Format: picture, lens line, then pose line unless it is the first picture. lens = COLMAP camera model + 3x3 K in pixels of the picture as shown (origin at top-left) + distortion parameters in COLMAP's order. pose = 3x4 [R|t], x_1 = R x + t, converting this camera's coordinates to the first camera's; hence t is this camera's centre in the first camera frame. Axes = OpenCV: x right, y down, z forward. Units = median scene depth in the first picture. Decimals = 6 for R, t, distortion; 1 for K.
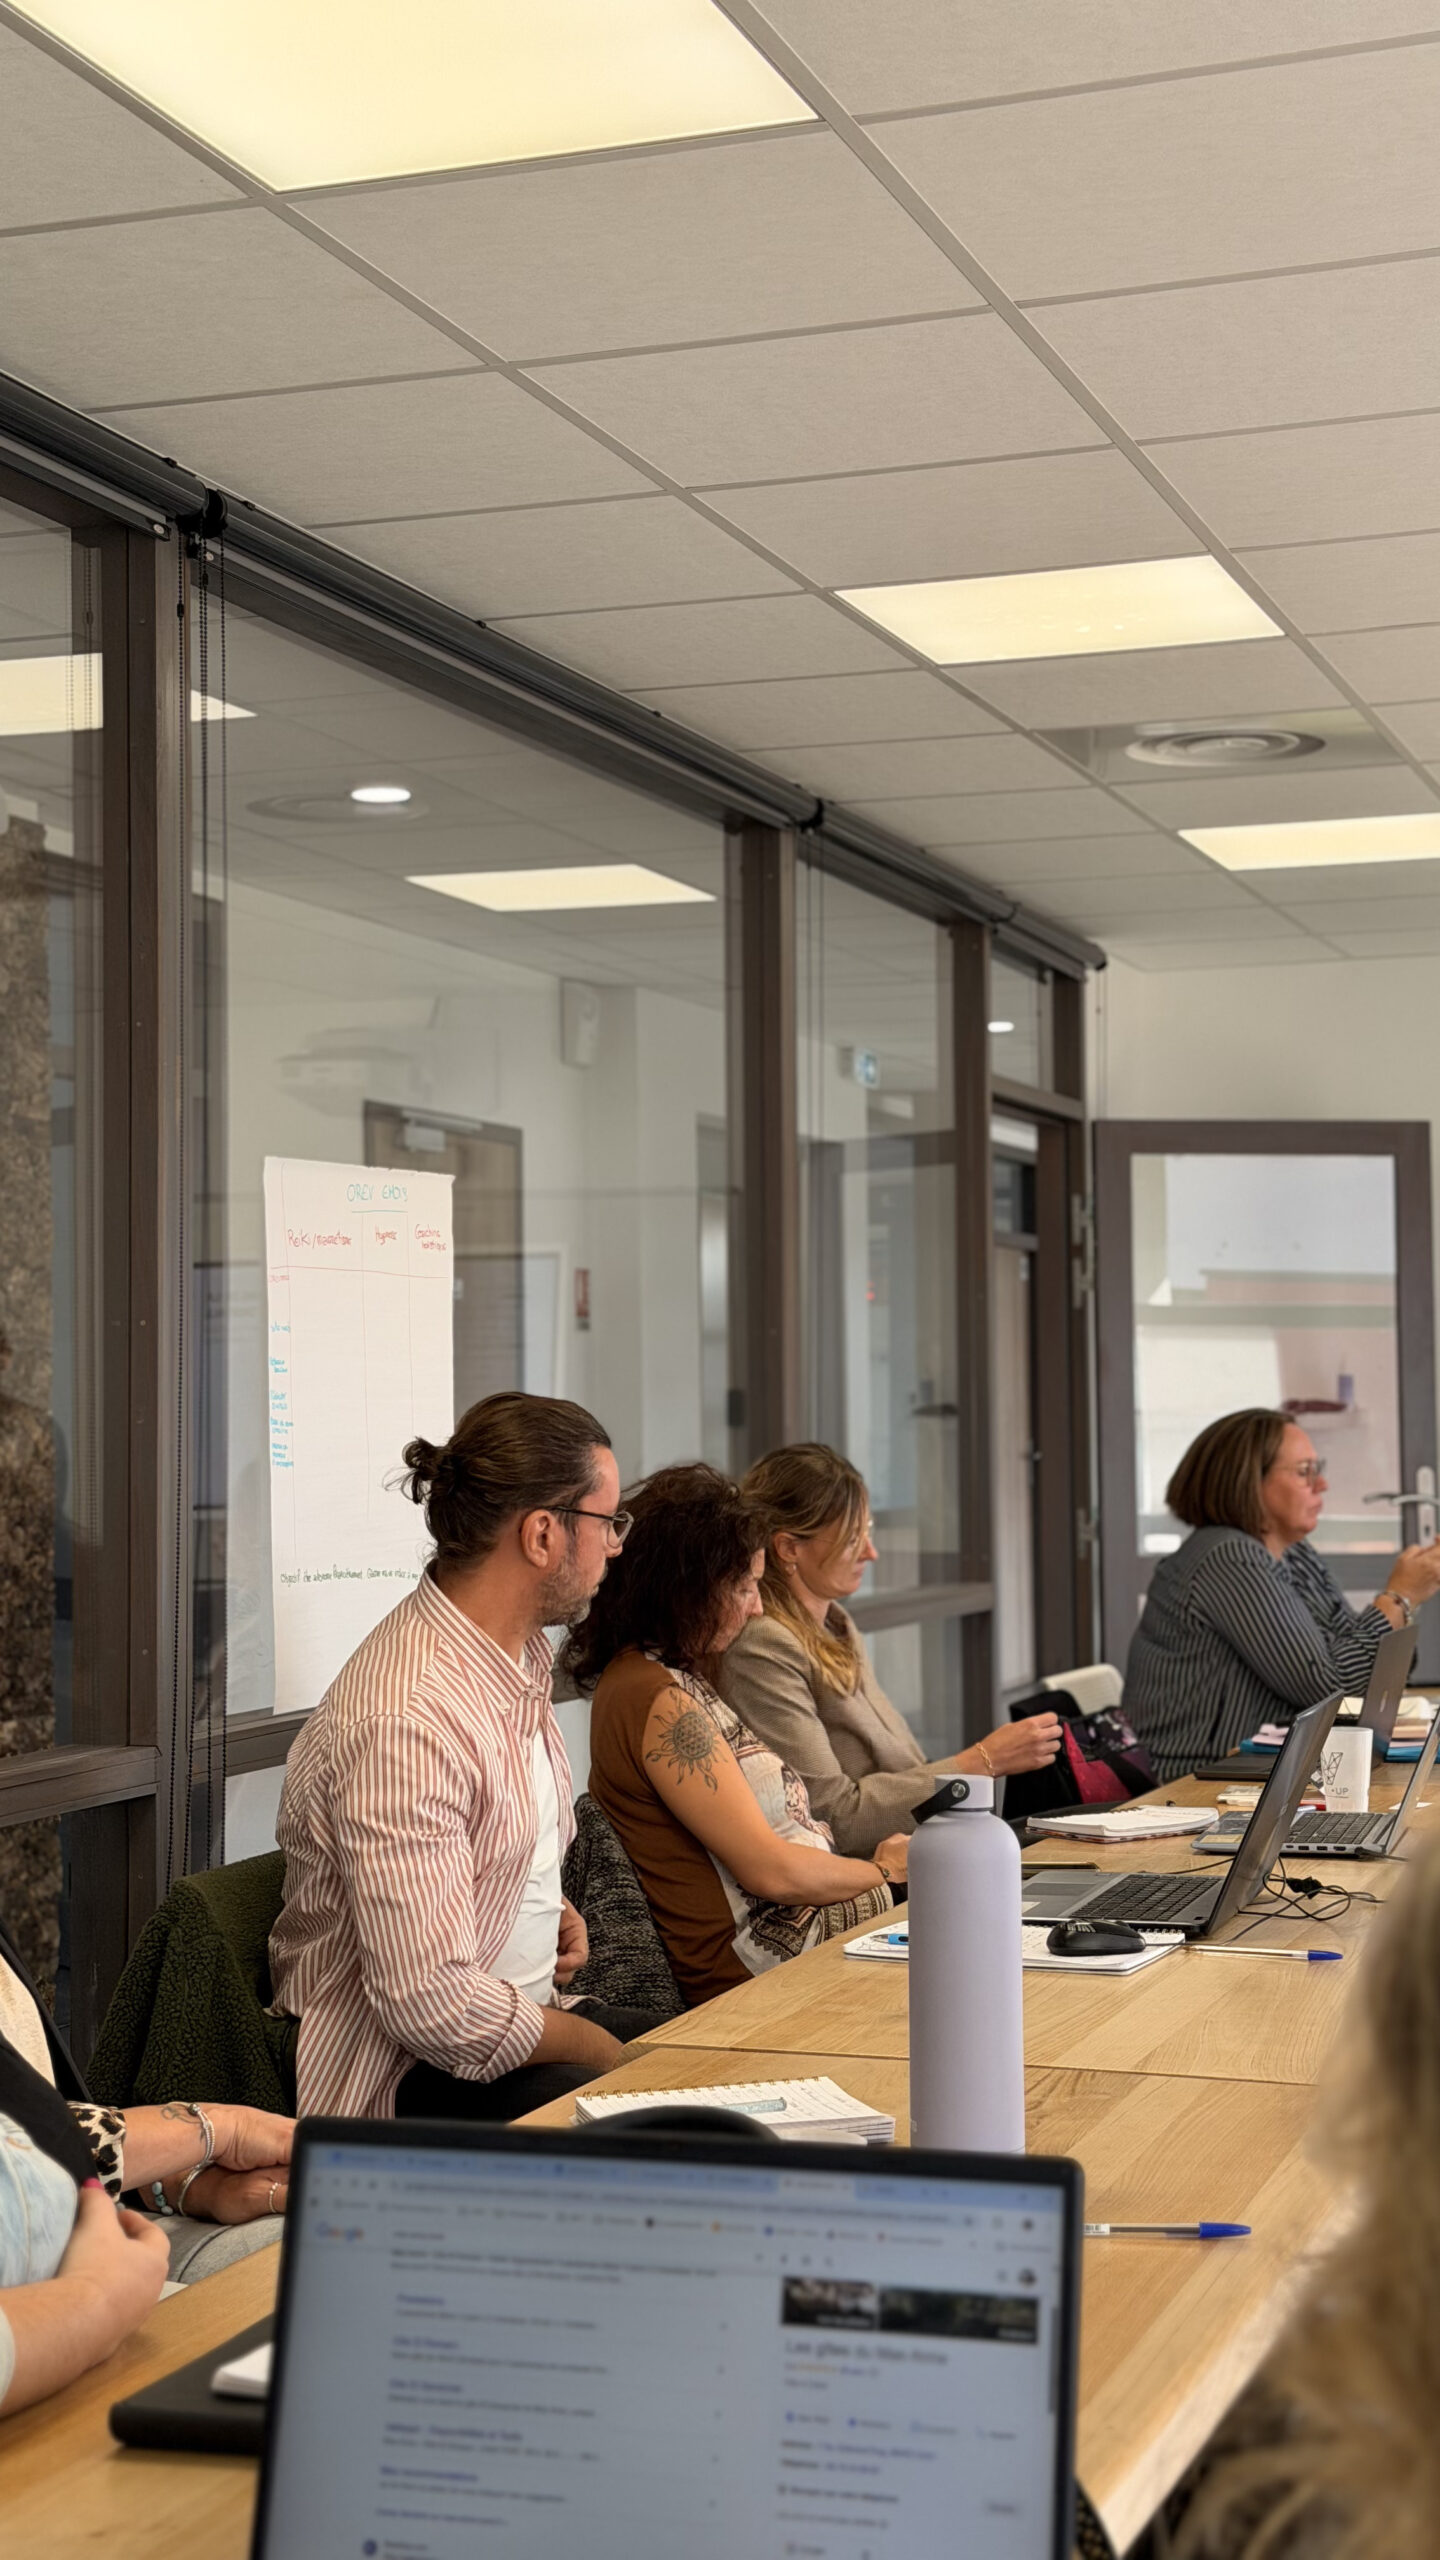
lens RADIAL K [[3412.2, 0, 649.4], [0, 3412.2, 1281.4], [0, 0, 1]] dist [0.036132, 0.015852]
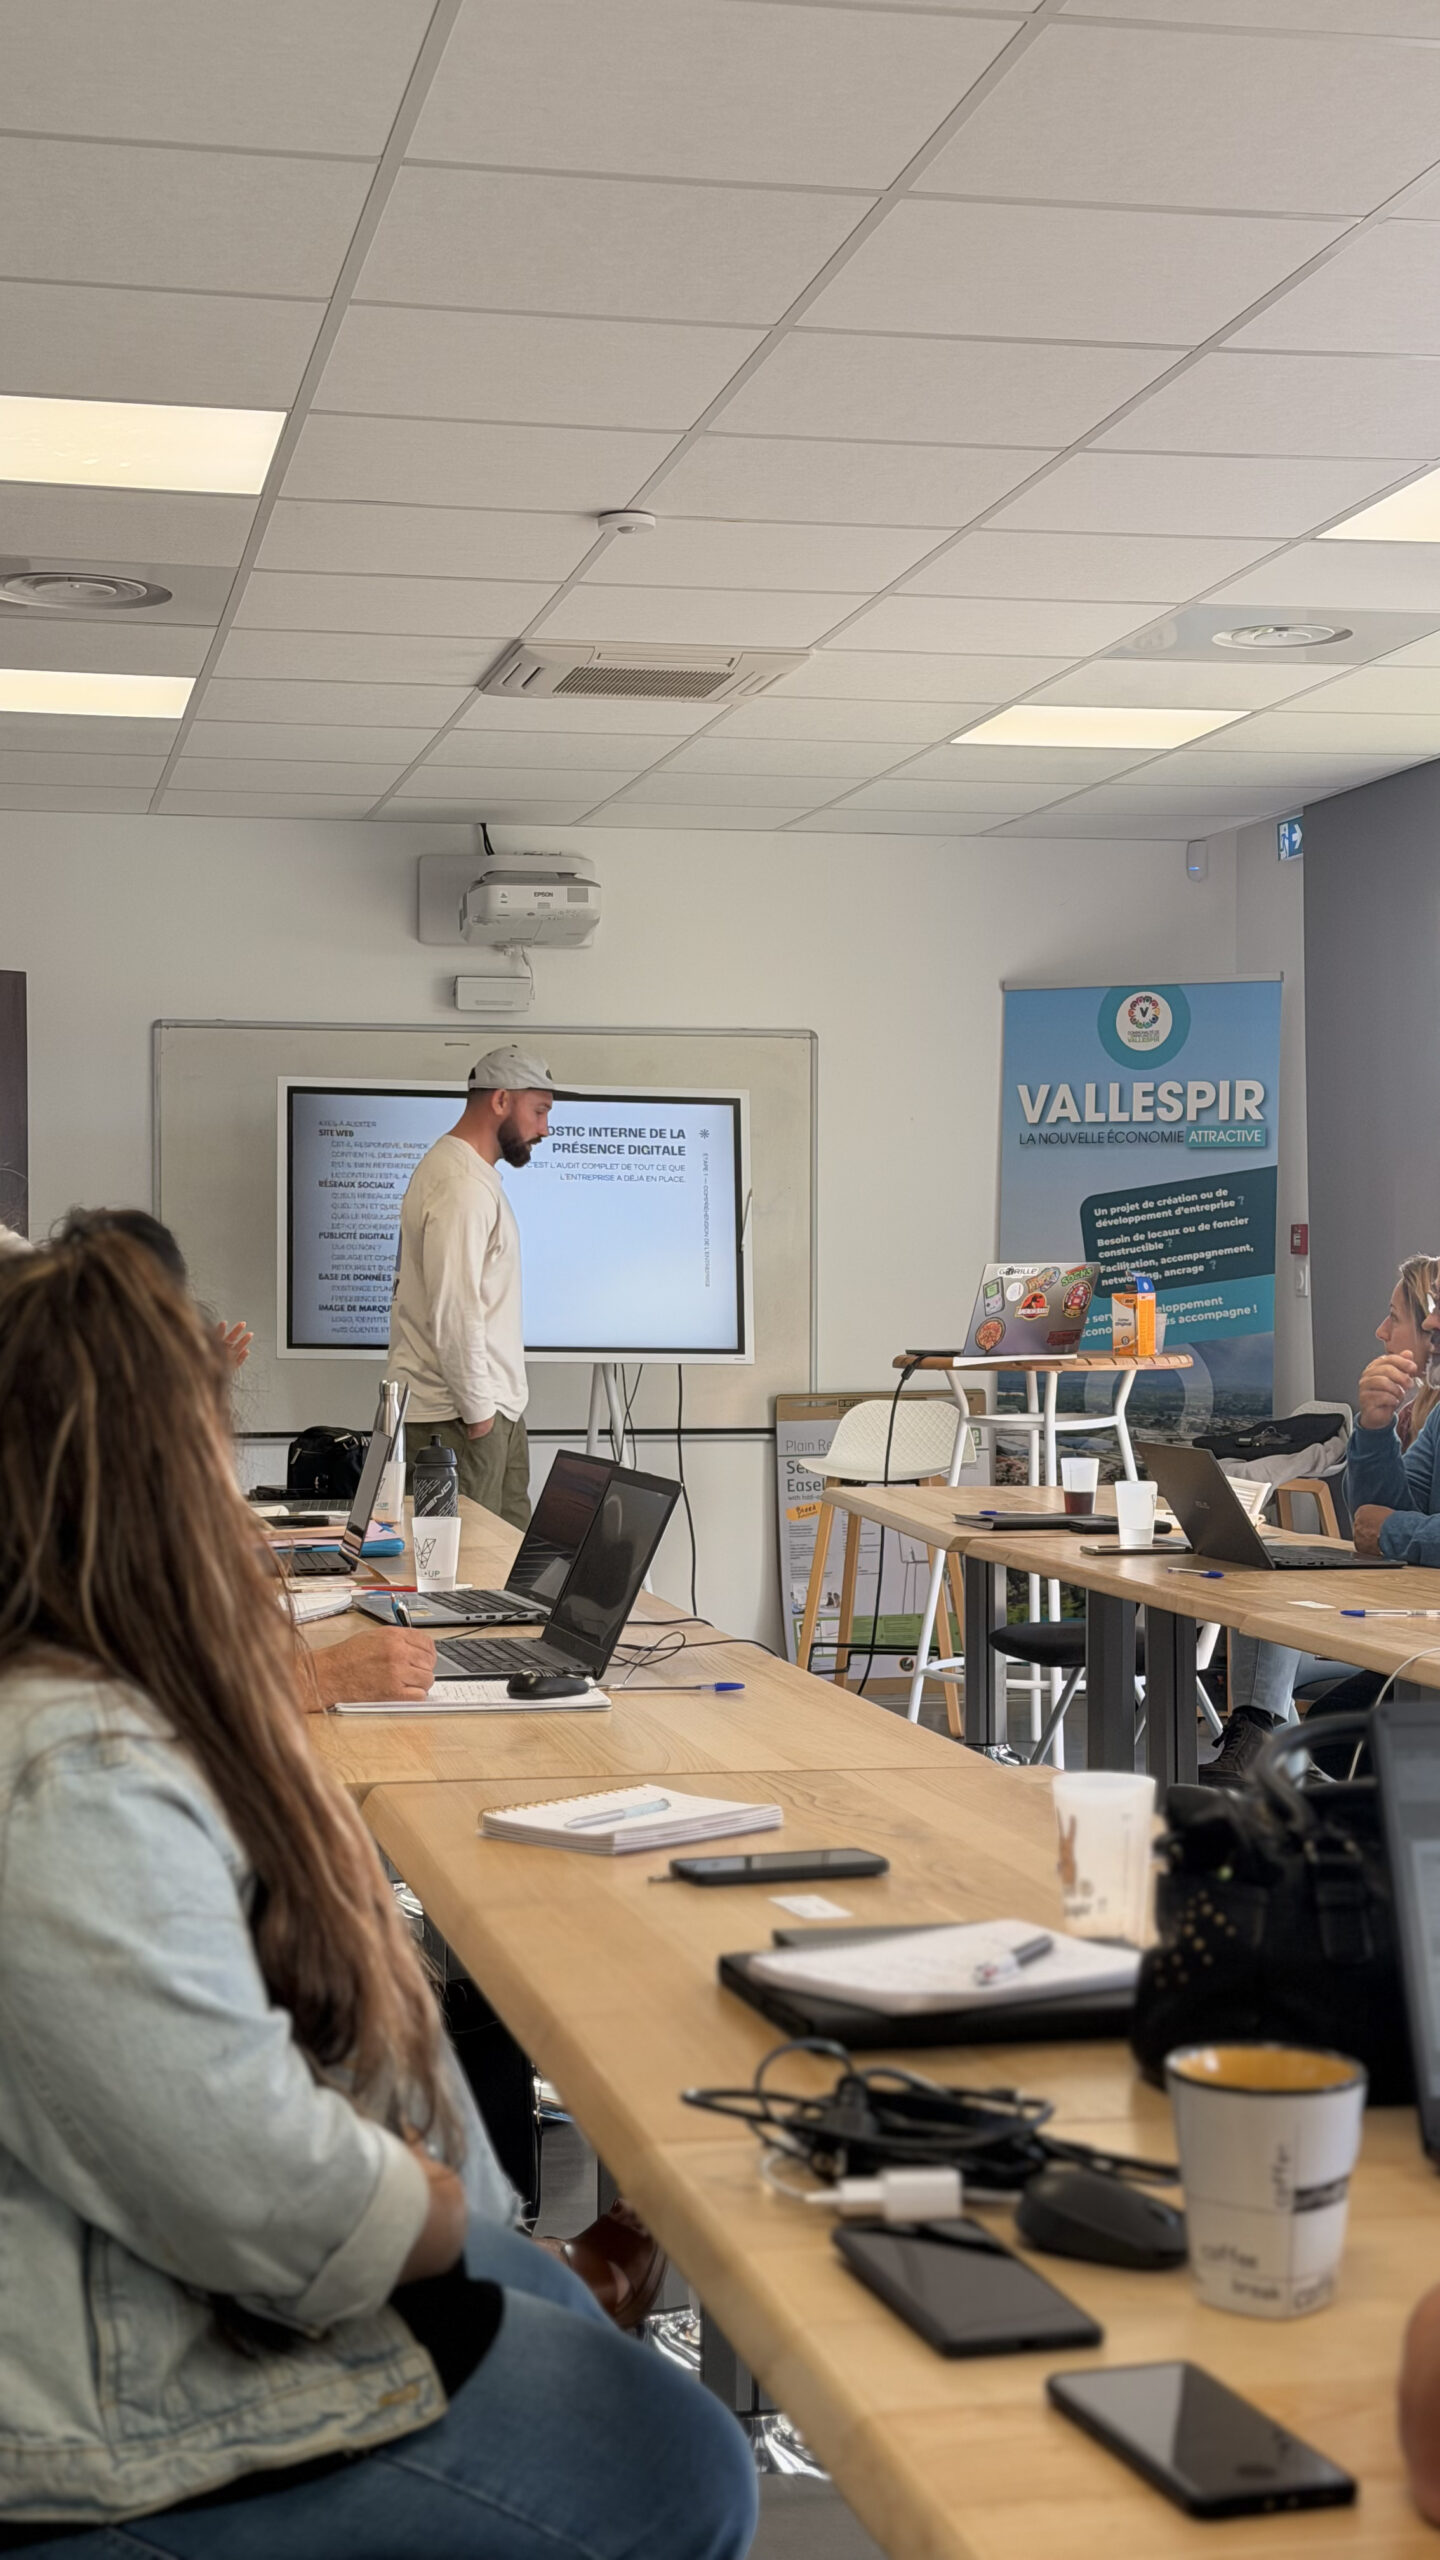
lens RADIAL K [[3412.2, 0, 649.4], [0, 3412.2, 1281.4], [0, 0, 1]] dist [0.036132, 0.015852]
pose [[0.845743, 0.005416, 0.533564, -0.225693], [-0.025828, 0.999192, 0.030798, 0.014574], [-0.532966, -0.039828, 0.845199, 0.030867]]
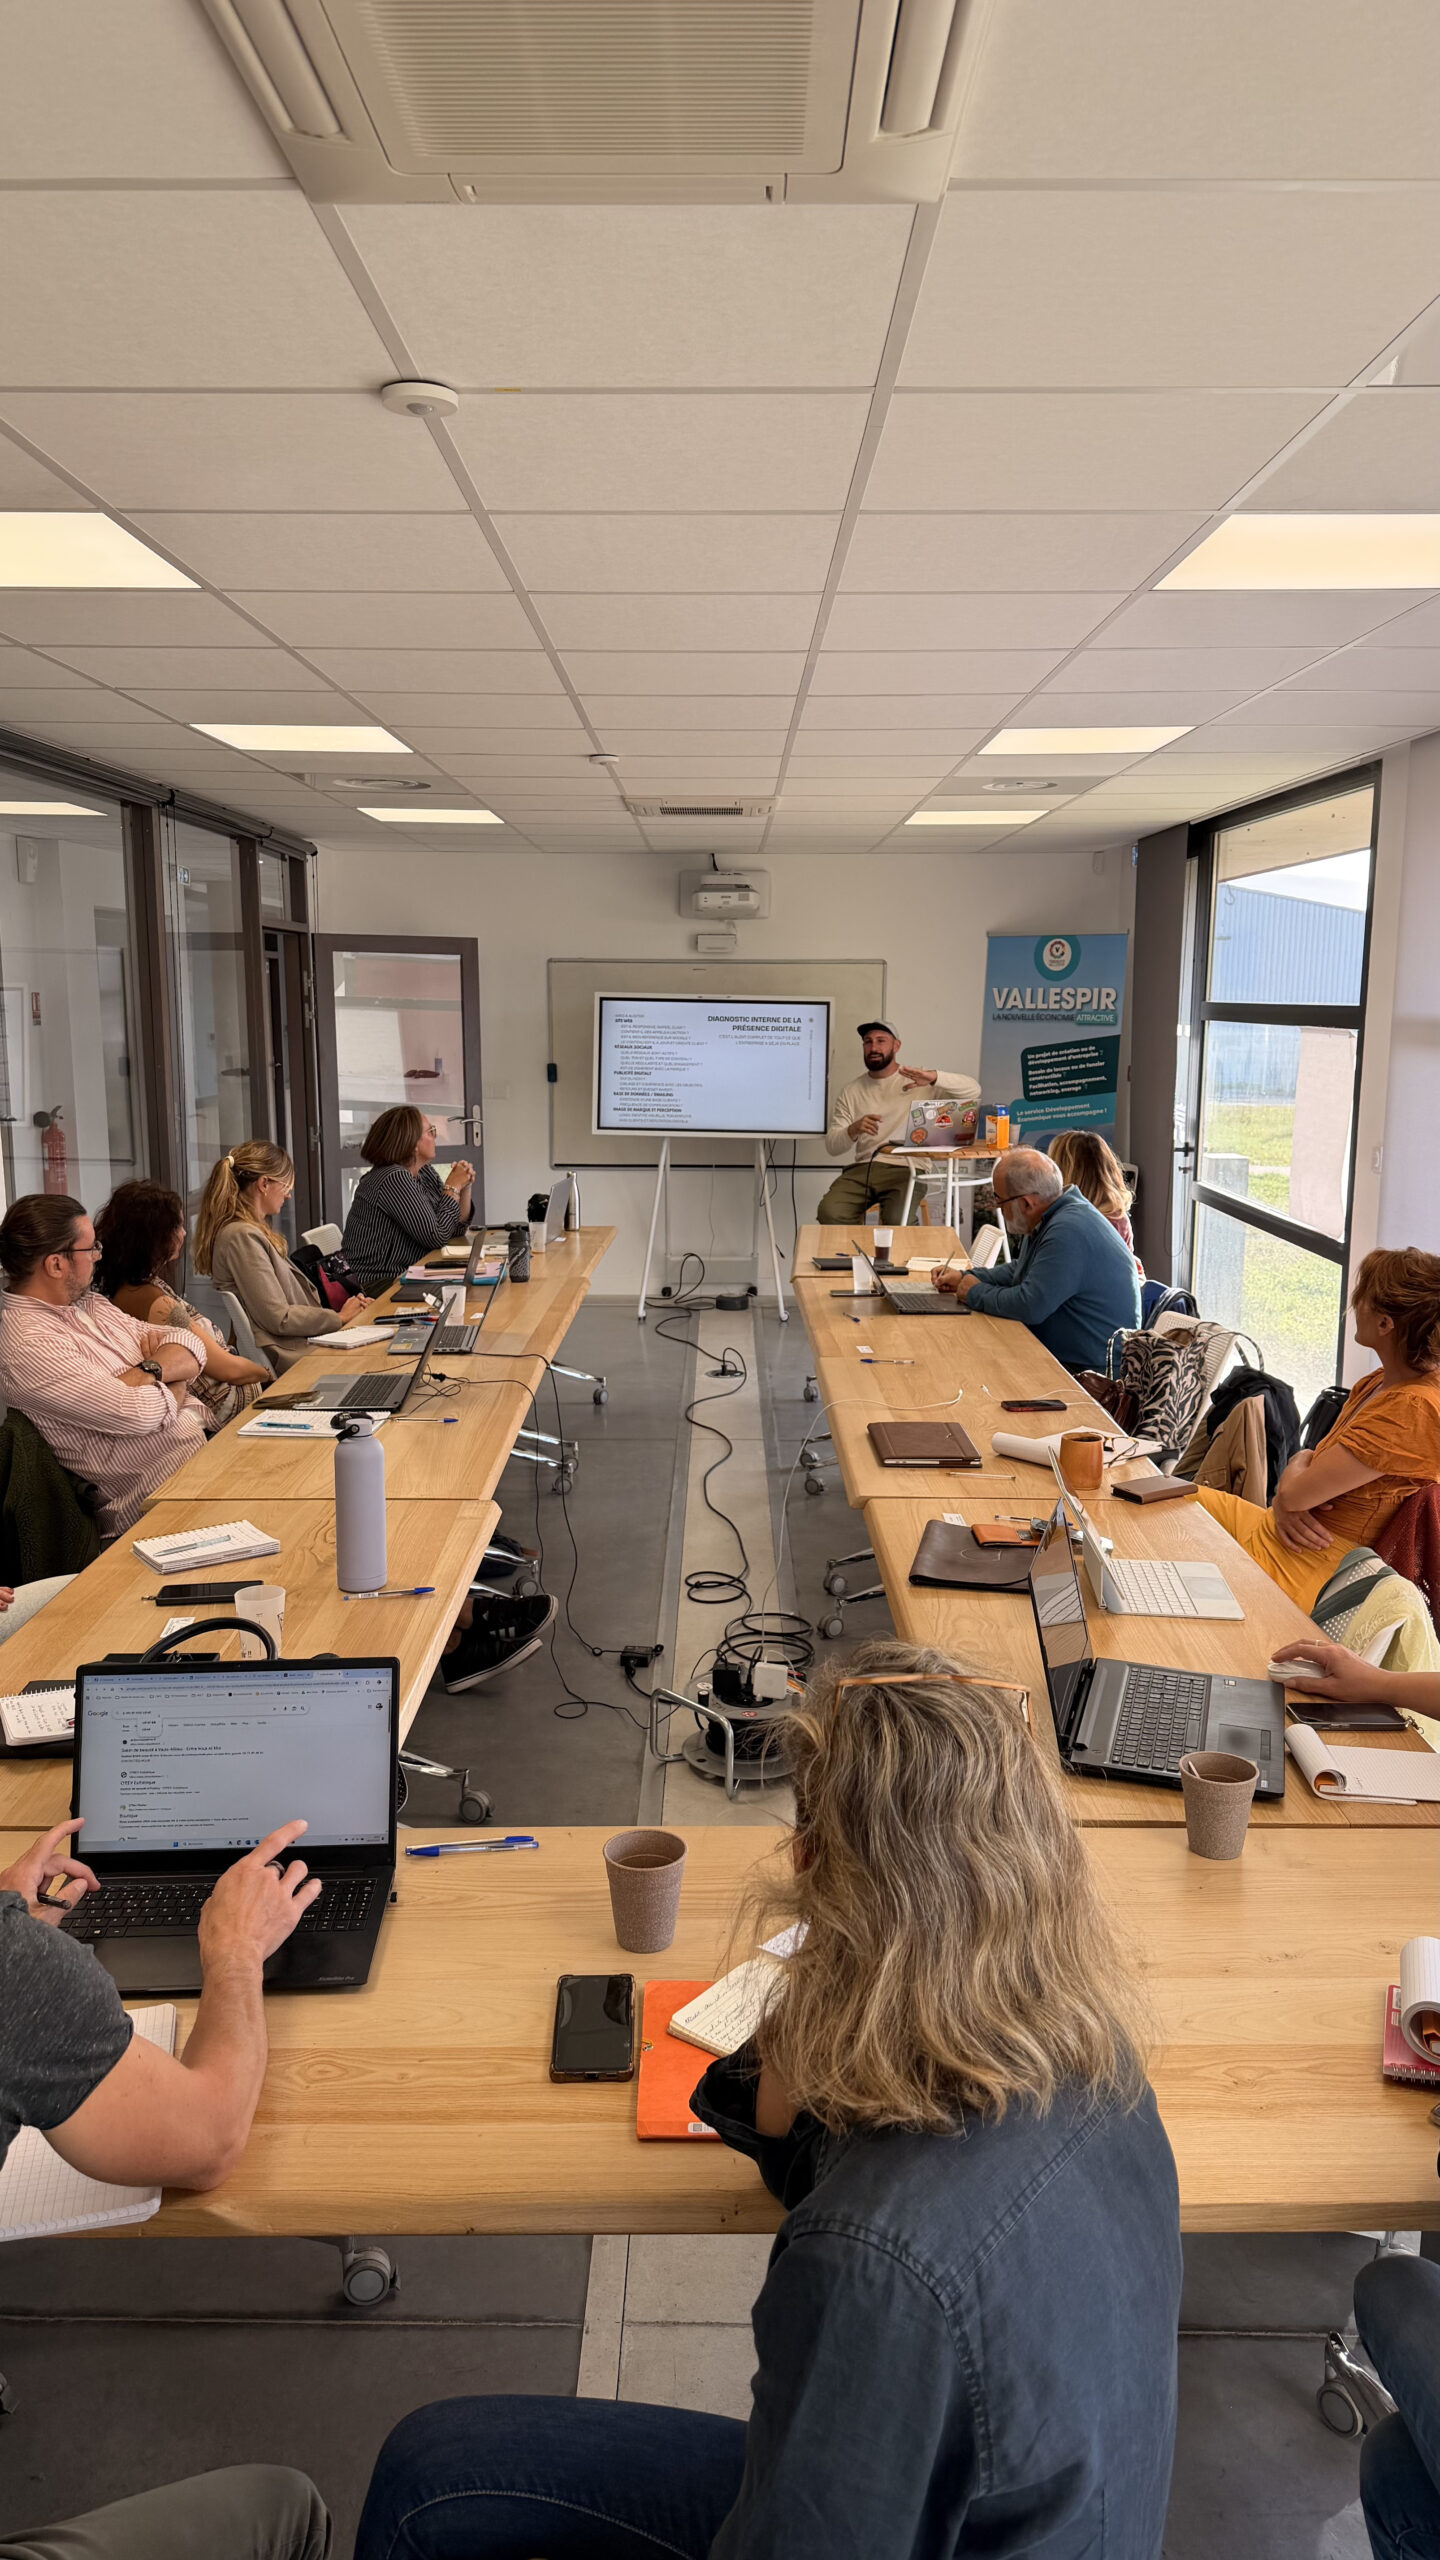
lens RADIAL K [[1722.9, 0, 725.2], [0, 1722.9, 1238.0], [0, 0, 1]] dist [0.005666, 0.000269]
pose [[0.931622, -0.044867, 0.360650, -0.023787], [-0.018330, 0.985286, 0.169927, -0.065844], [-0.362967, -0.164919, 0.917091, -0.062228]]
